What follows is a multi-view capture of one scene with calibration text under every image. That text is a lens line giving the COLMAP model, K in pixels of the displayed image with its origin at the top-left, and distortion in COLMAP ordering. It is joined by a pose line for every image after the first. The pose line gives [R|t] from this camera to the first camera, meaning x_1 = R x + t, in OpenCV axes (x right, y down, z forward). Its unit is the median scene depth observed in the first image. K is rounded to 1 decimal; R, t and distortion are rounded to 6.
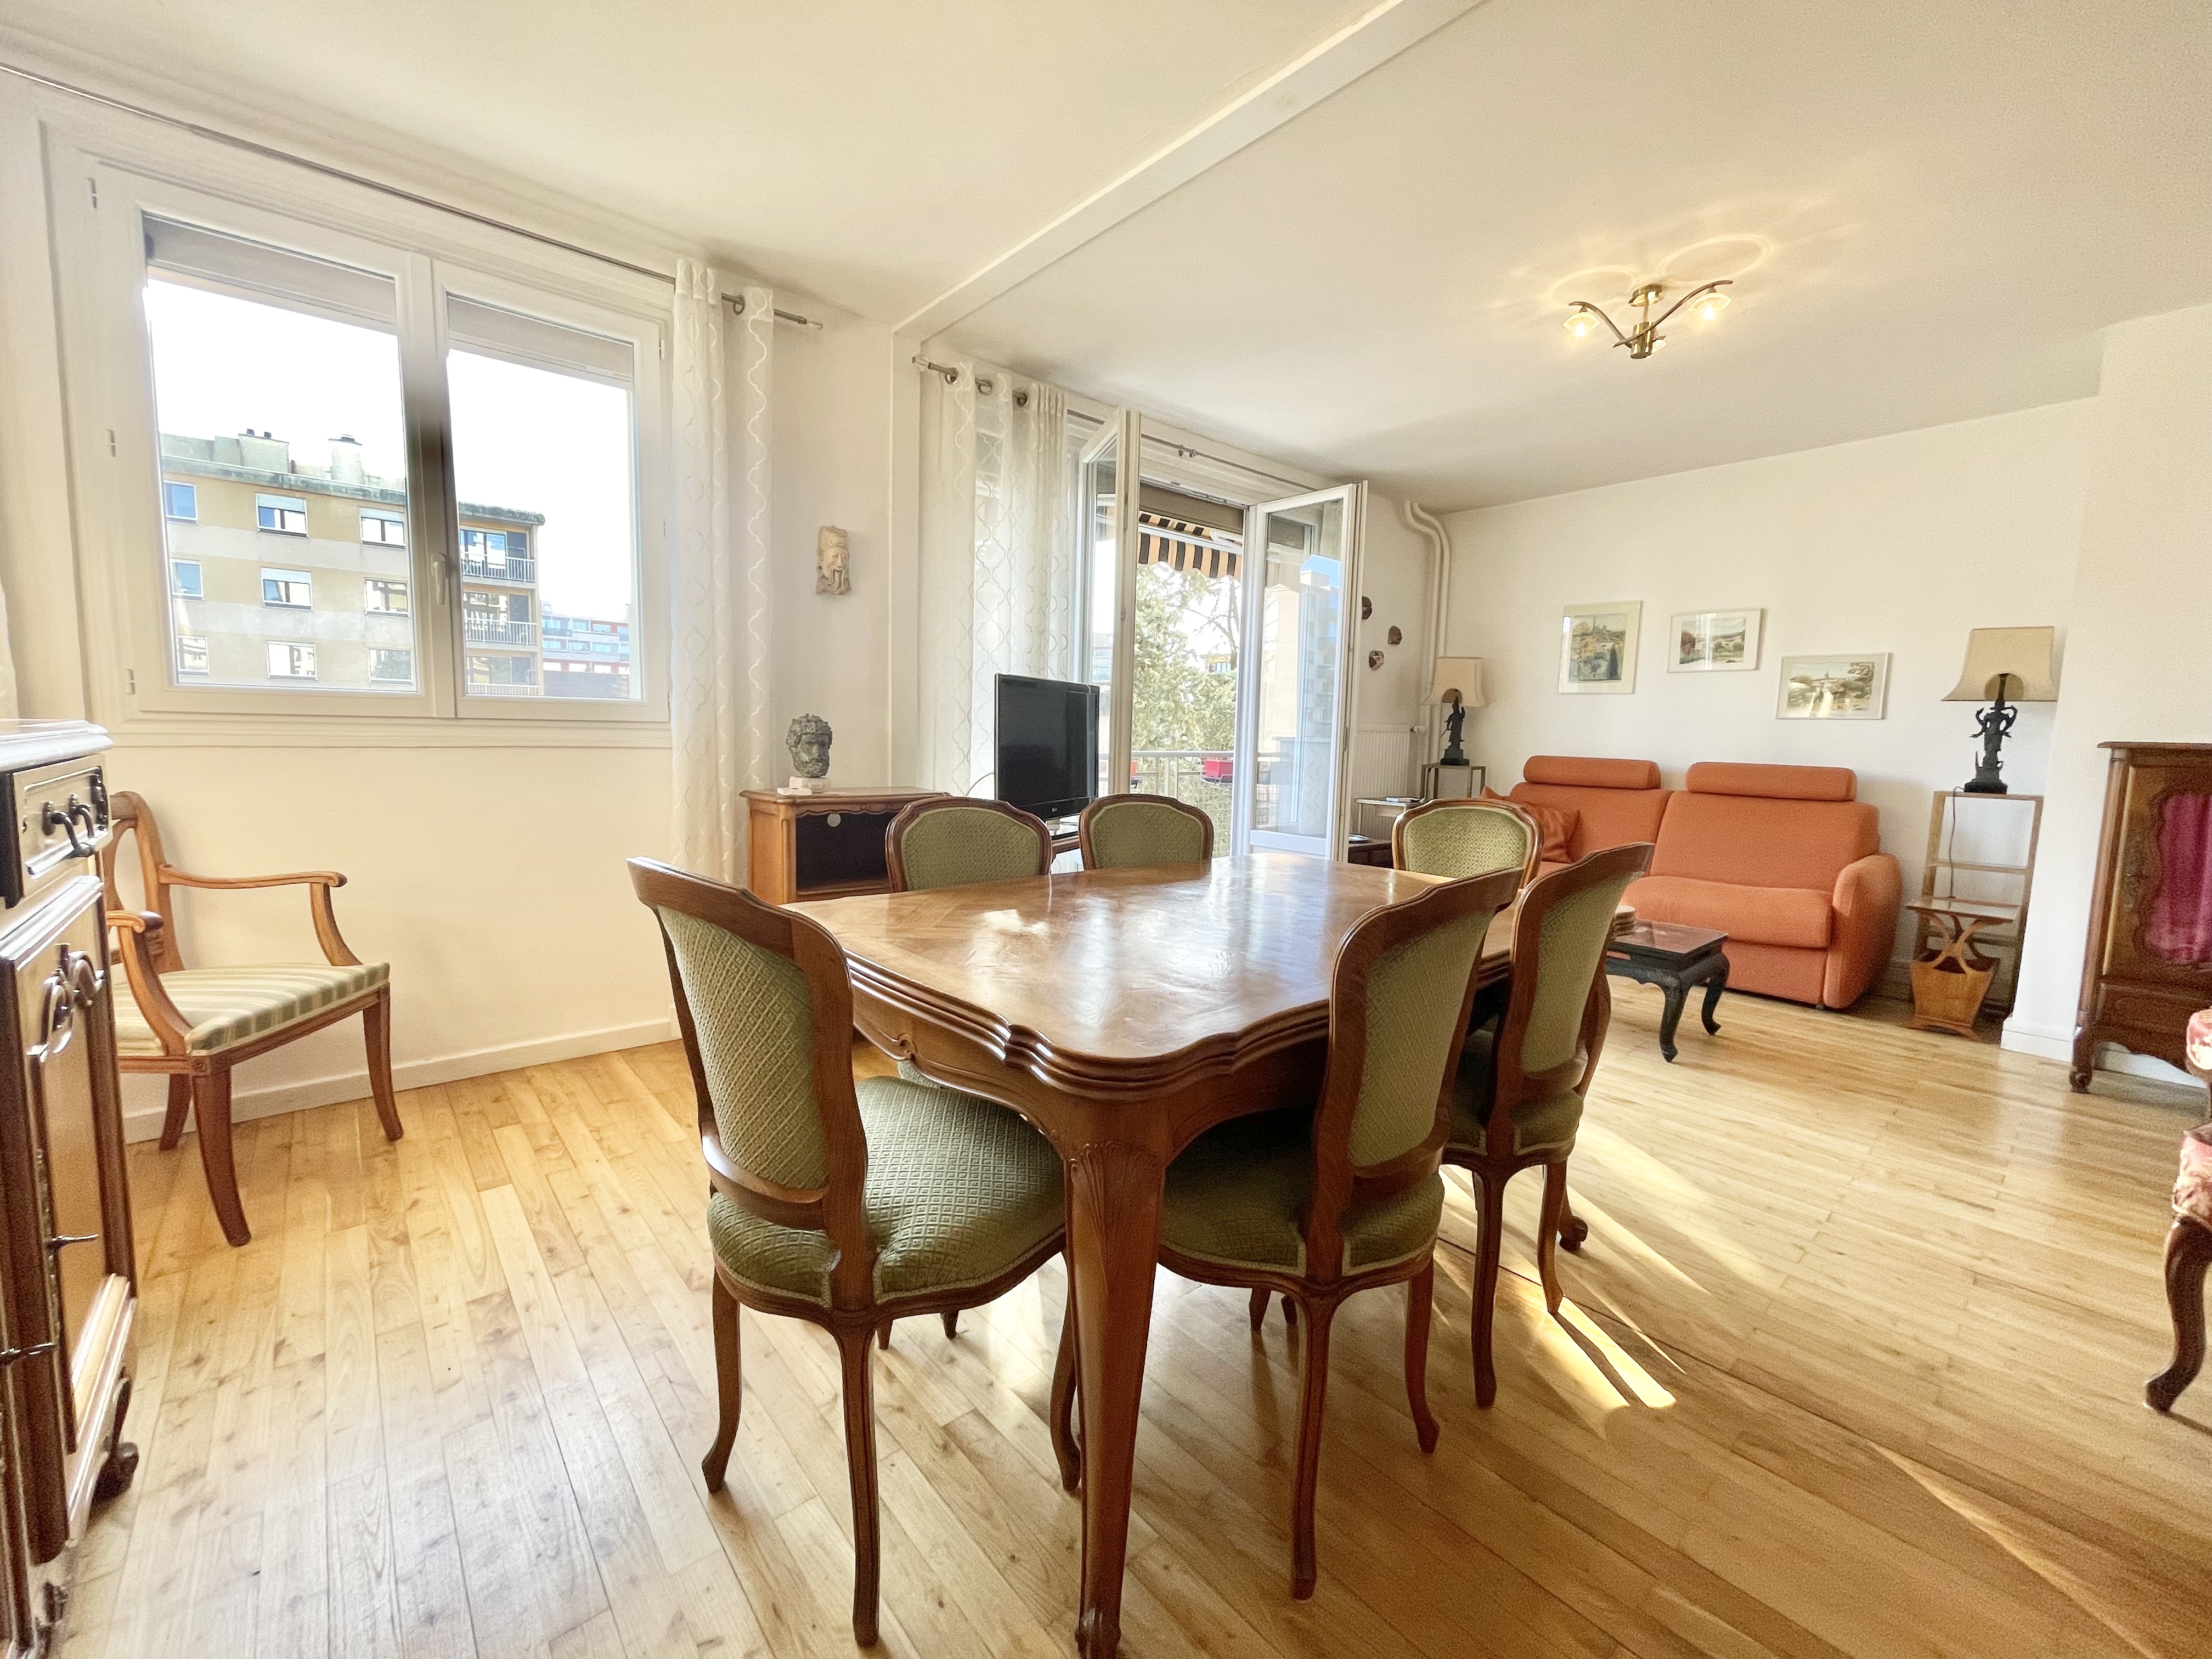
lens RADIAL K [[887.6, 0, 1104.0], [0, 887.6, 818.7], [0, 0, 1]] dist [-0.000695, 0.000078]
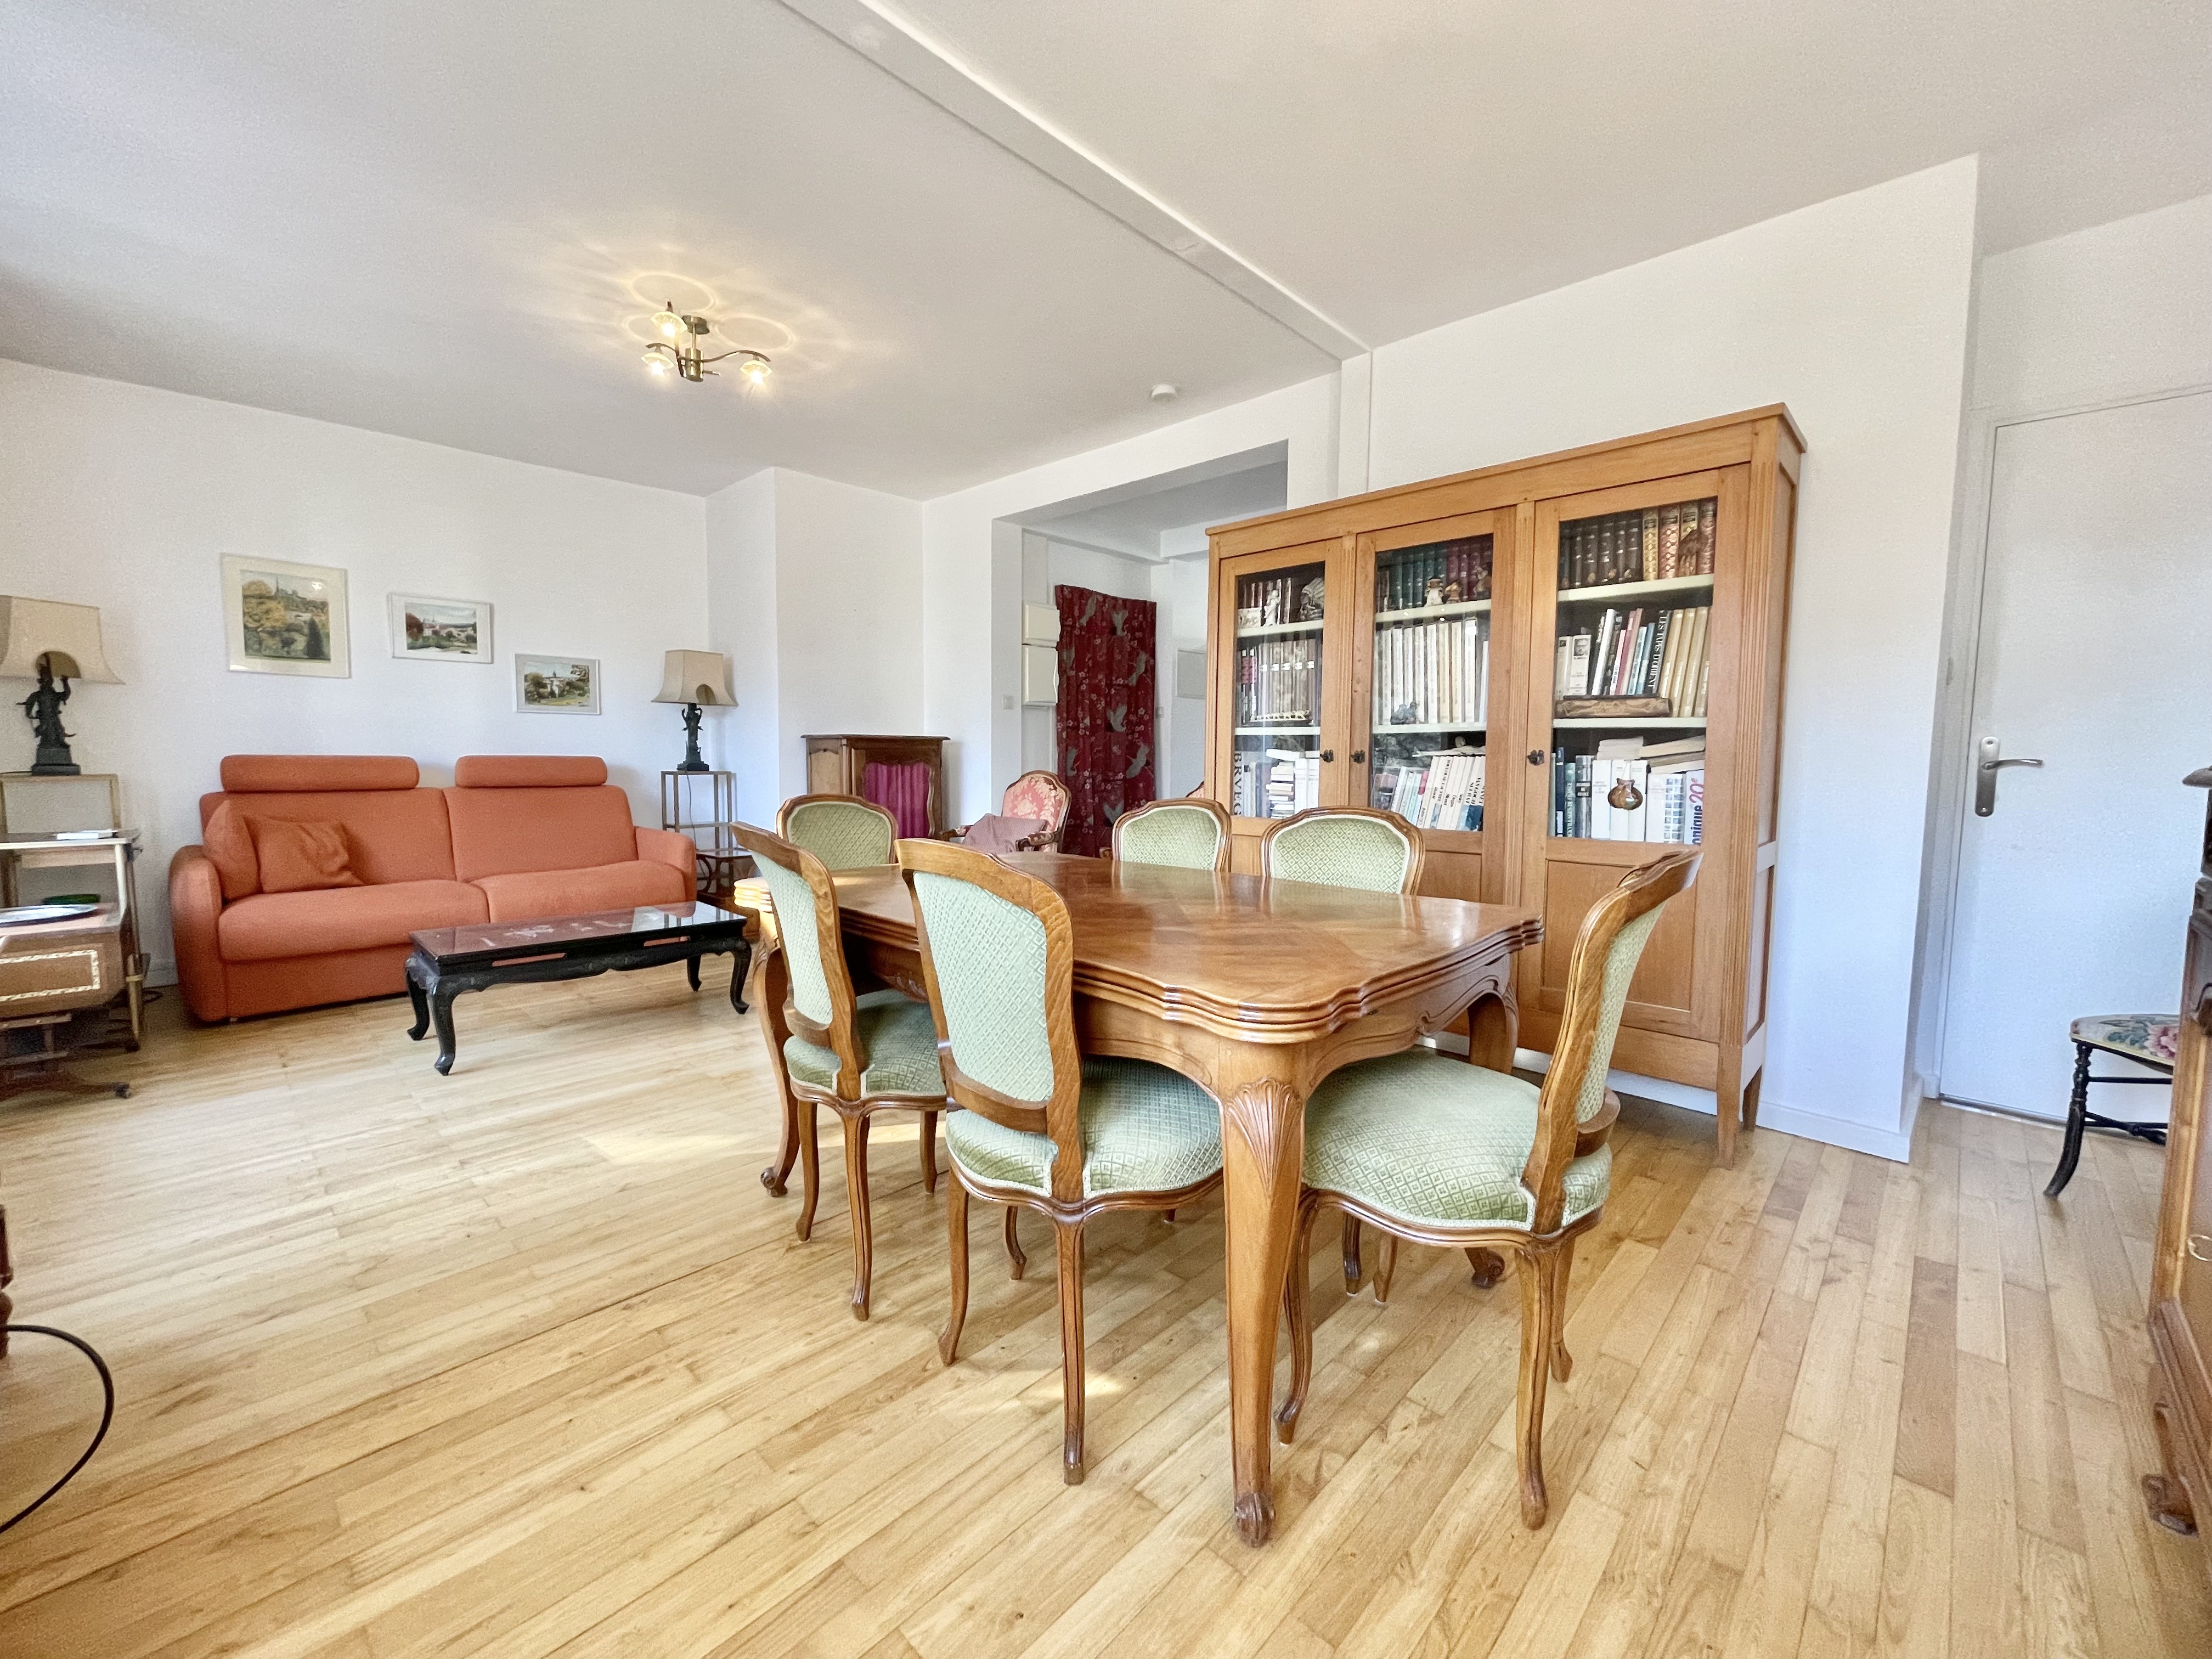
lens RADIAL K [[887.6, 0, 1104.0], [0, 887.6, 818.7], [0, 0, 1]] dist [-0.000695, 0.000078]
pose [[-0.080850, -0.102595, 0.991432, -0.342550], [0.087301, 0.990137, 0.109580, -0.041670], [-0.992896, 0.095413, -0.071096, 0.389326]]
